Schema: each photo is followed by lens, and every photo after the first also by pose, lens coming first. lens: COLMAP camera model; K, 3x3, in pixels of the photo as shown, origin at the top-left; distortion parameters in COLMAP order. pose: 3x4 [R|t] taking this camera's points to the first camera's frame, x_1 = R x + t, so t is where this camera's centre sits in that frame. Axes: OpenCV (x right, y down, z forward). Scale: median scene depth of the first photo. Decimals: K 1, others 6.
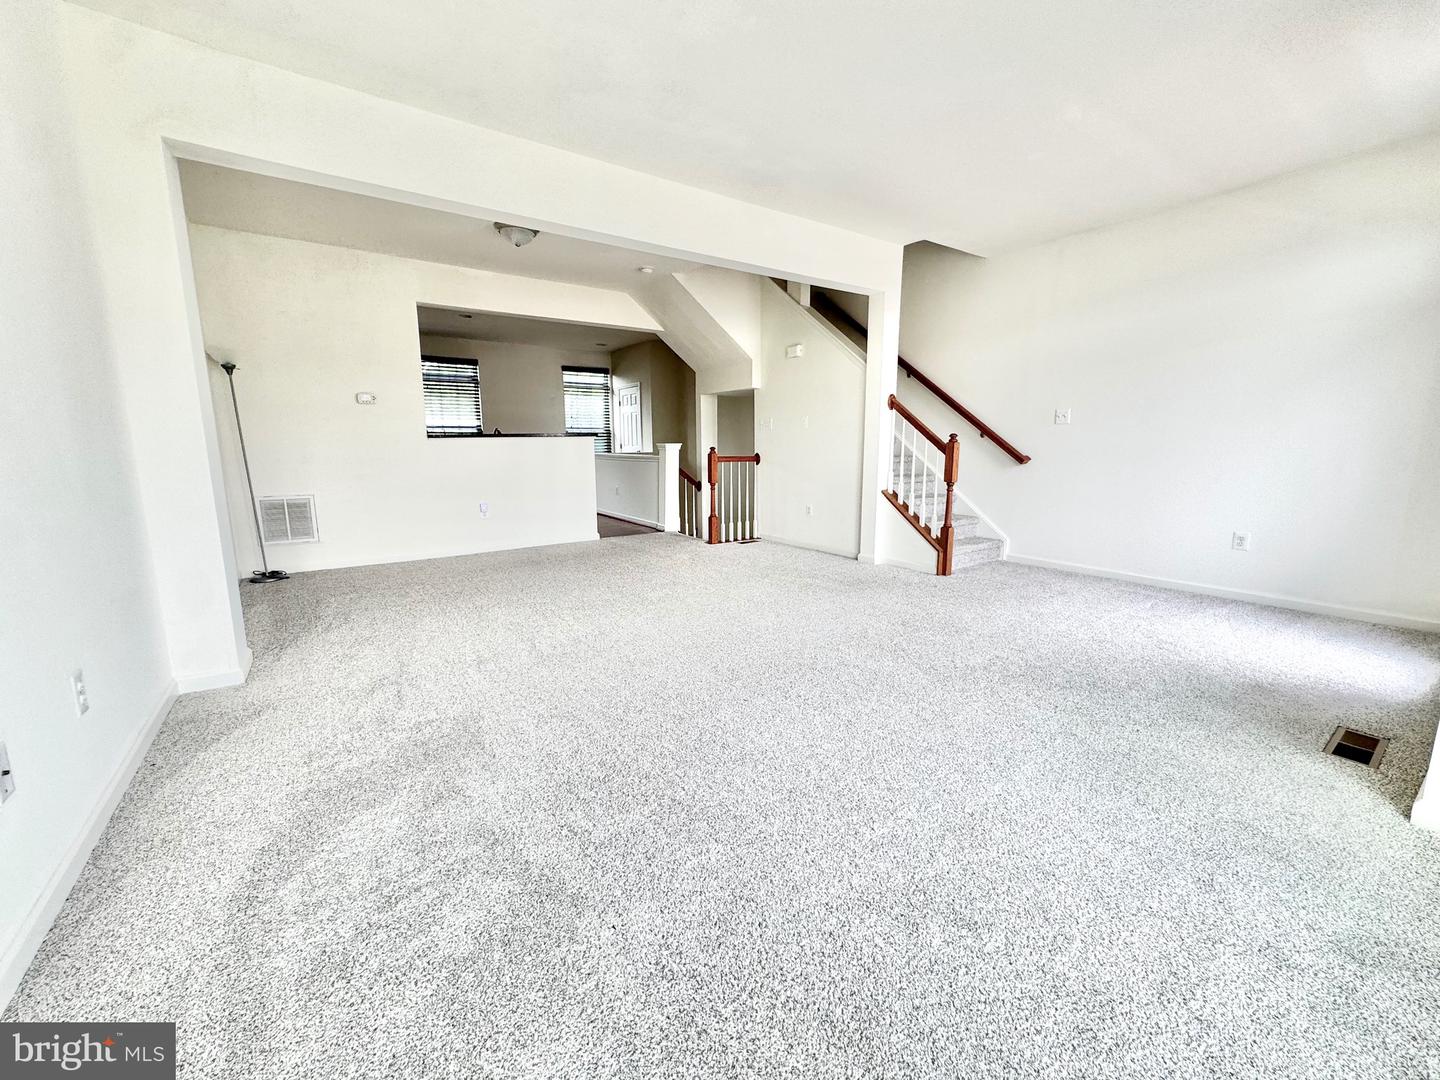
lens RADIAL K [[581.1, 0, 716.2], [0, 581.1, 540.9], [0, 0, 1]] dist [-0.002920, -0.000400]
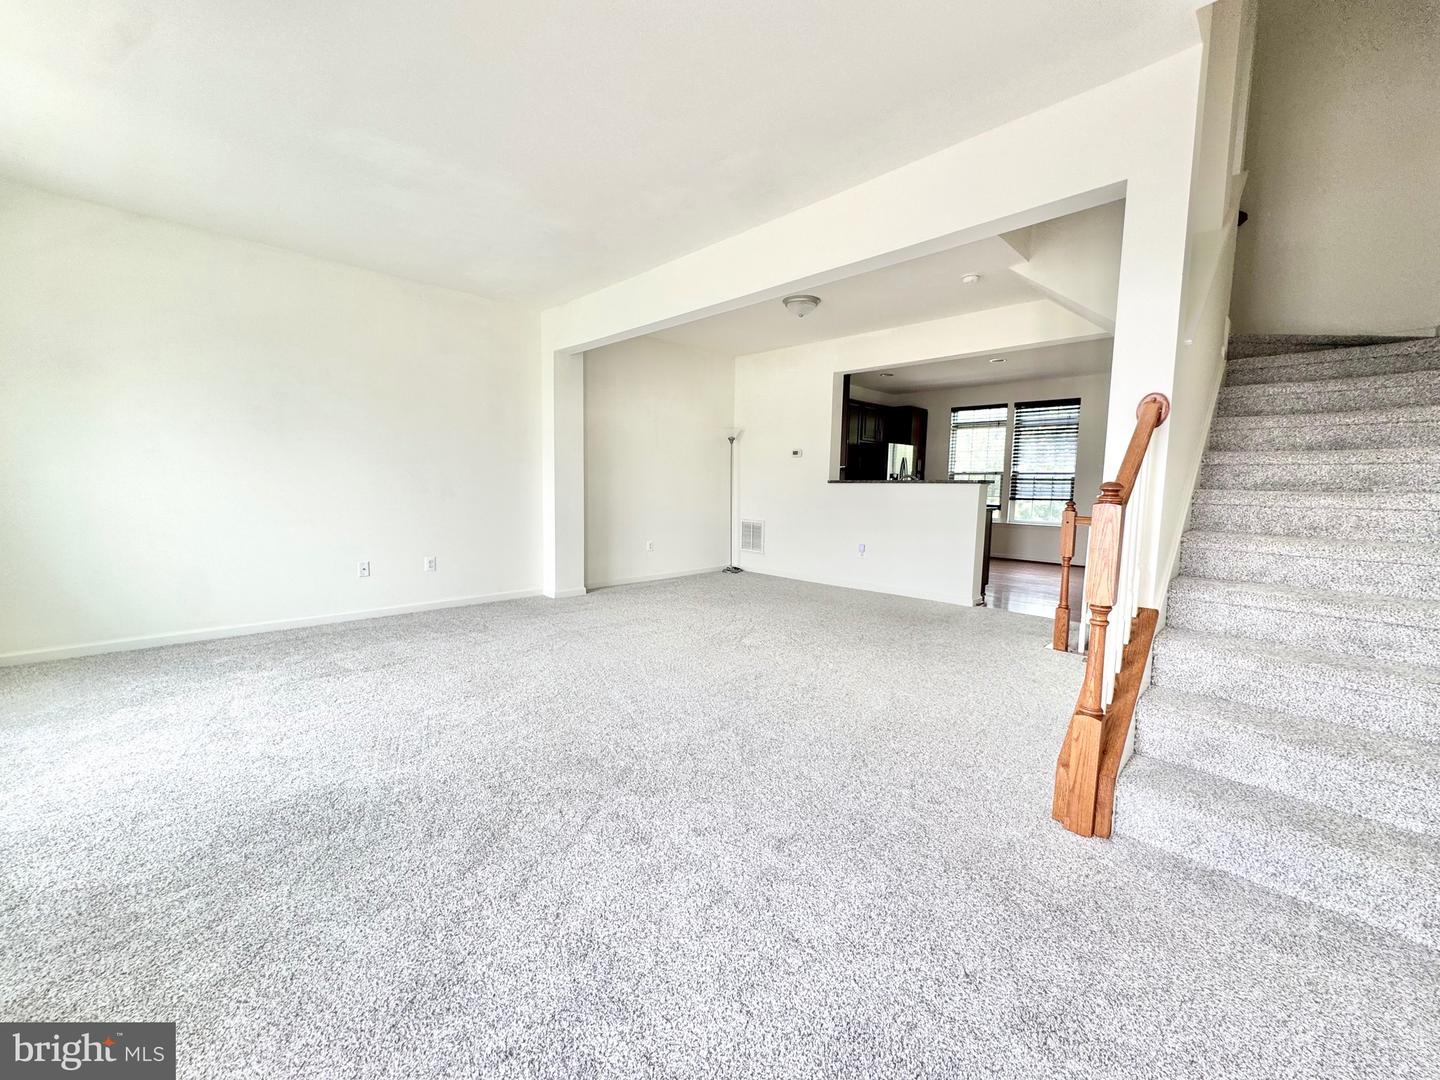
lens RADIAL K [[581.1, 0, 717.7], [0, 581.1, 535.5], [0, 0, 1]] dist [-0.002920, -0.000400]
pose [[0.161086, 0.094719, -0.982385, 0.706934], [-0.184823, 0.980670, 0.064247, -0.116068], [0.969480, 0.171218, 0.175478, 0.640120]]
